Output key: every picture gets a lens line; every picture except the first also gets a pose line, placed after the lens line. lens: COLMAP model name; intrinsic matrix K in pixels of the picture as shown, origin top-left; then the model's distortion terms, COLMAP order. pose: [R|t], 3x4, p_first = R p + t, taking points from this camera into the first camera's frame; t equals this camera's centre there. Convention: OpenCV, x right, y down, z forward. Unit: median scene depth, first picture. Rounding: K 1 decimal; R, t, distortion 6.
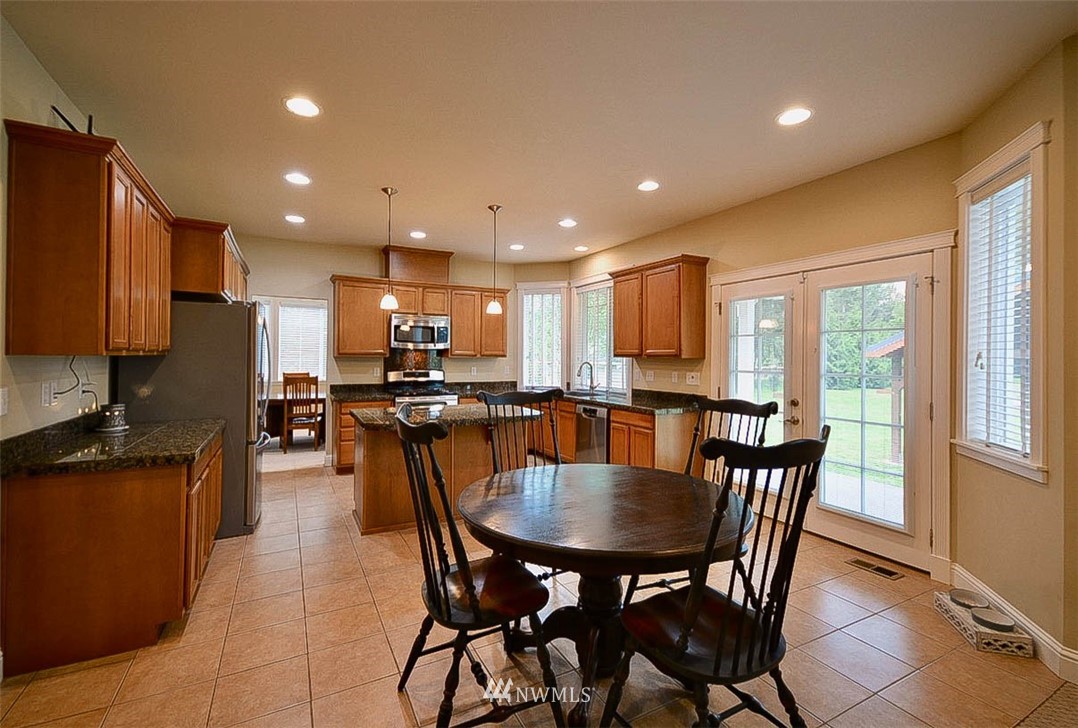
lens RADIAL K [[480.2, 0, 539.1], [0, 480.2, 353.6], [0, 0, 1]] dist [-0.000340, 0.000077]
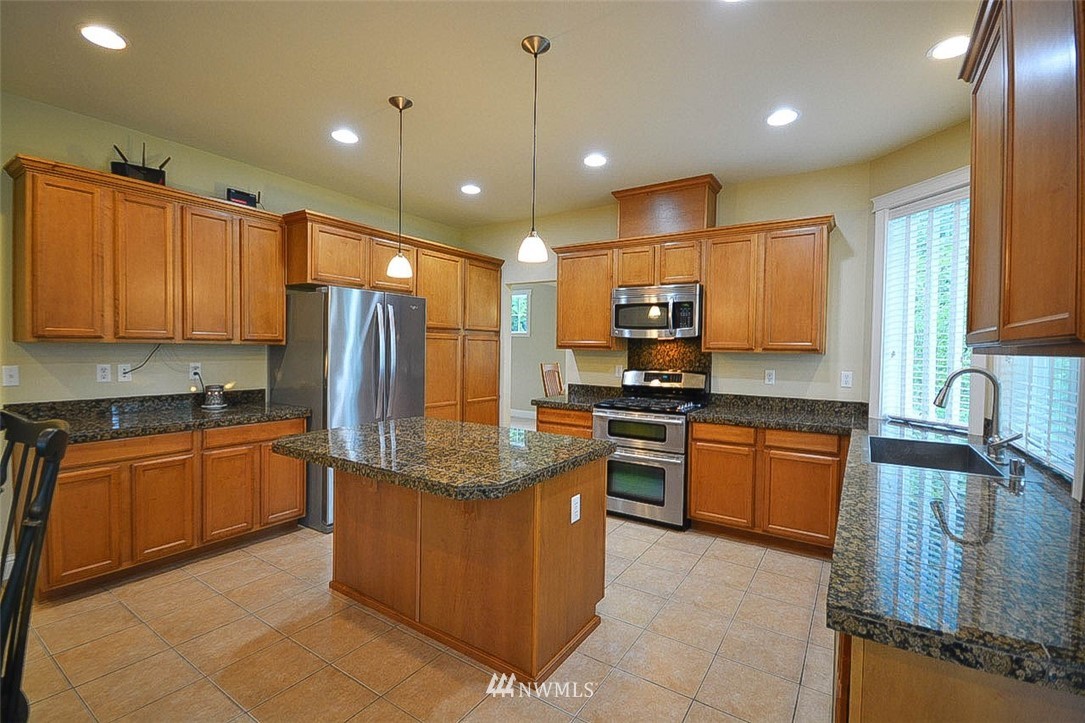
lens RADIAL K [[481.0, 0, 547.4], [0, 481.0, 359.9], [0, 0, 1]] dist [0.000652, 0.000472]
pose [[0.474218, 0.024132, -0.880077, 0.257814], [-0.008715, 0.999704, 0.022716, 0.006011], [0.880364, -0.003102, 0.474288, 0.566085]]
